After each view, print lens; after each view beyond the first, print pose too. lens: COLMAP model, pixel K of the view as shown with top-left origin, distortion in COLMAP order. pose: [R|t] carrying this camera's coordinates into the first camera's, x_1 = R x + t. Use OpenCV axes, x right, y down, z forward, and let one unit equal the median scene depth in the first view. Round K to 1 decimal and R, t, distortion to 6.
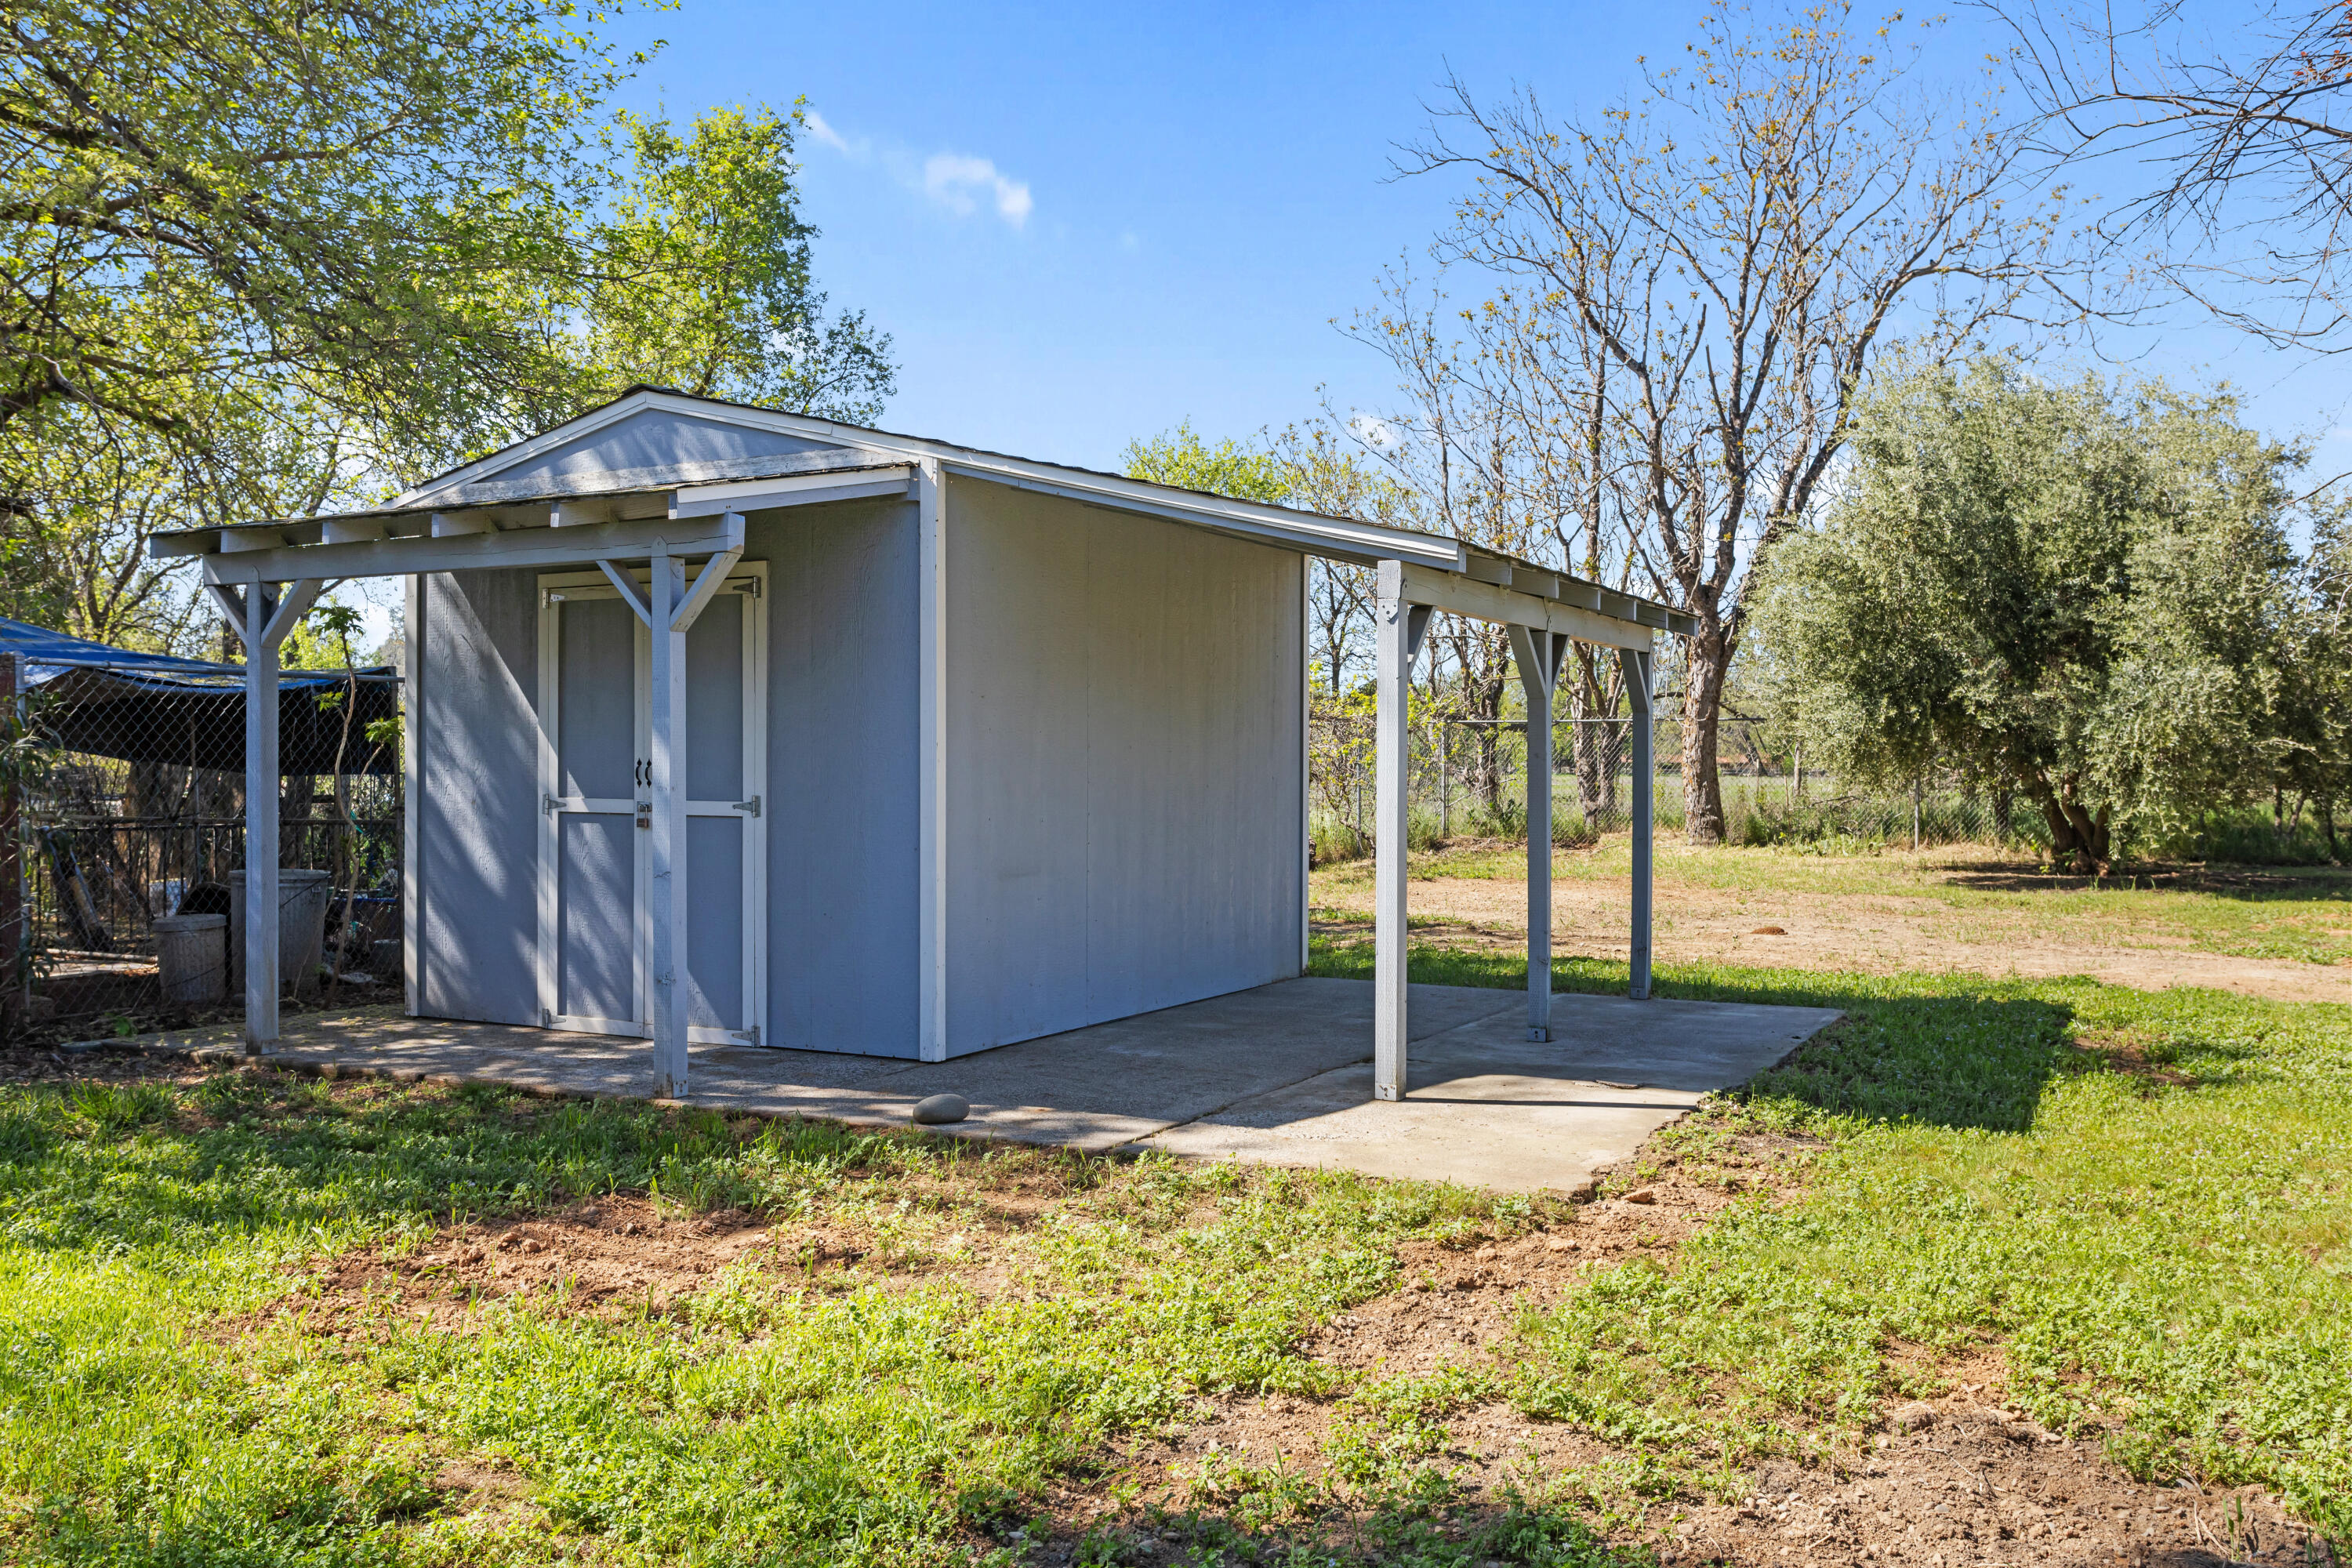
lens RADIAL K [[1941.4, 0, 1168.4], [0, 1941.4, 777.9], [0, 0, 1]] dist [0.005253, 0.002346]
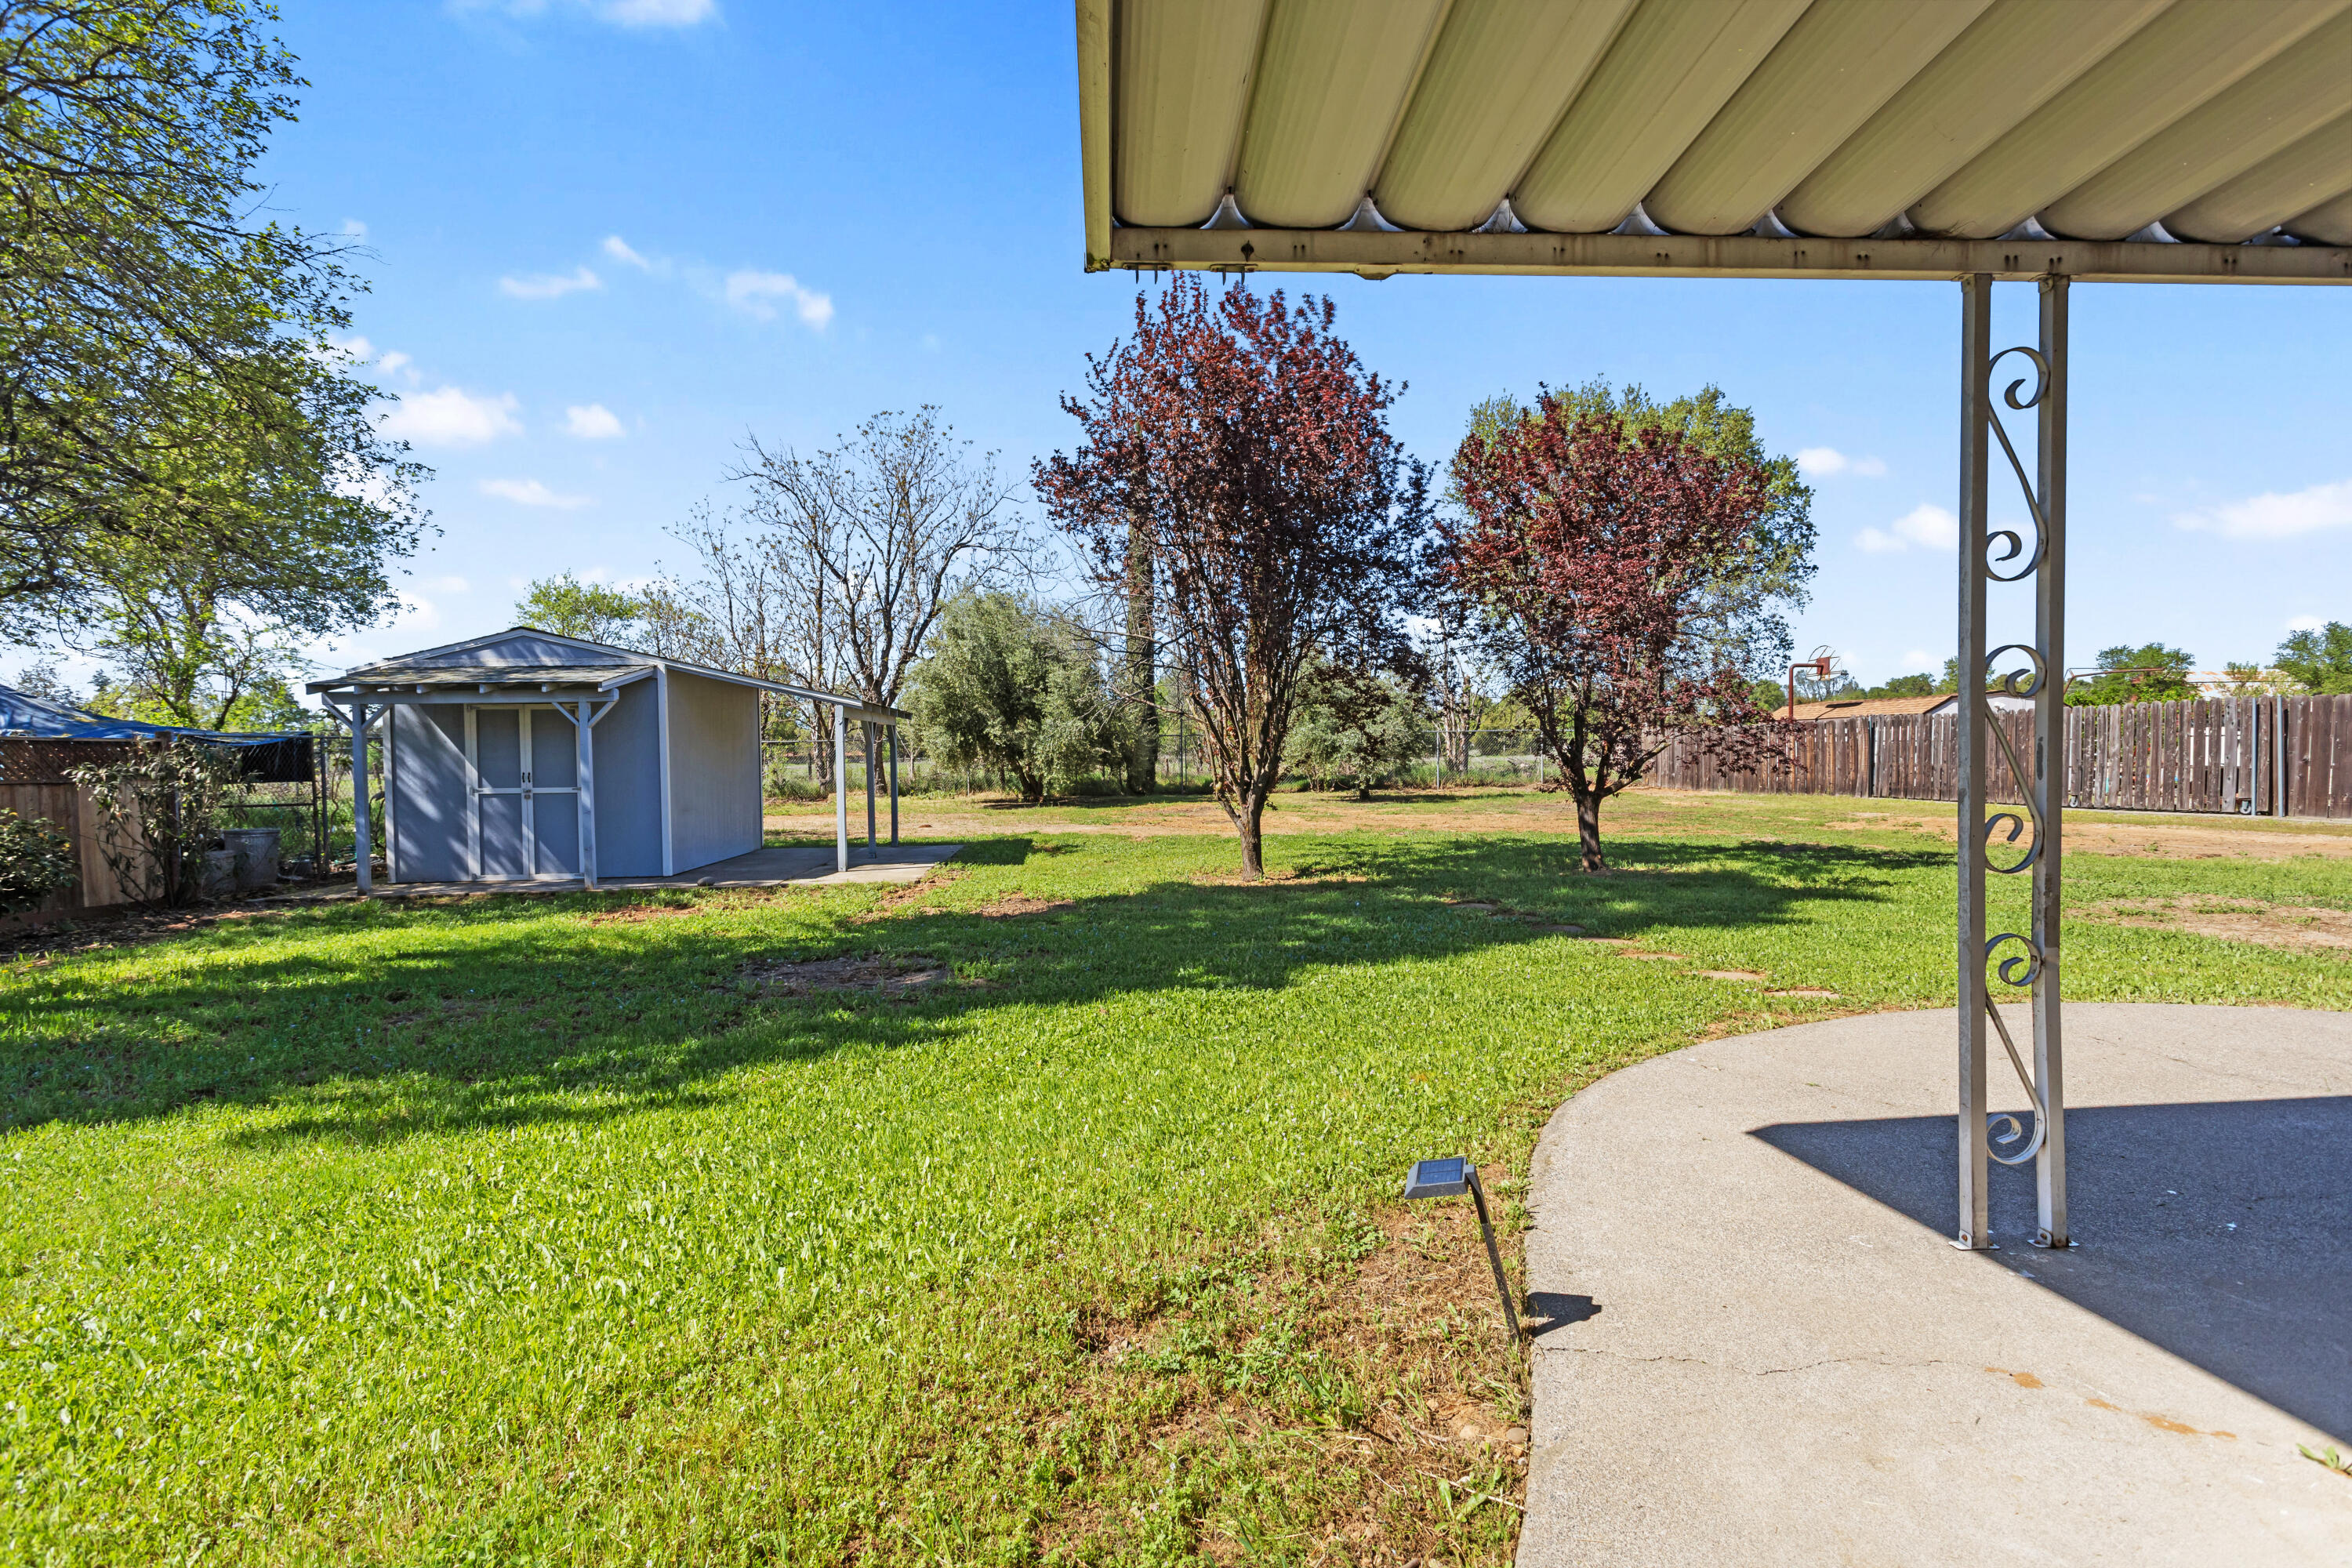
lens RADIAL K [[1145.0, 0, 1180.5], [0, 1145.0, 775.3], [0, 0, 1]] dist [0.005480, 0.001937]
pose [[0.841928, -0.026378, 0.538944, -0.174725], [0.020468, 0.999647, 0.016953, -0.006393], [-0.539201, -0.003242, 0.842171, -0.365169]]
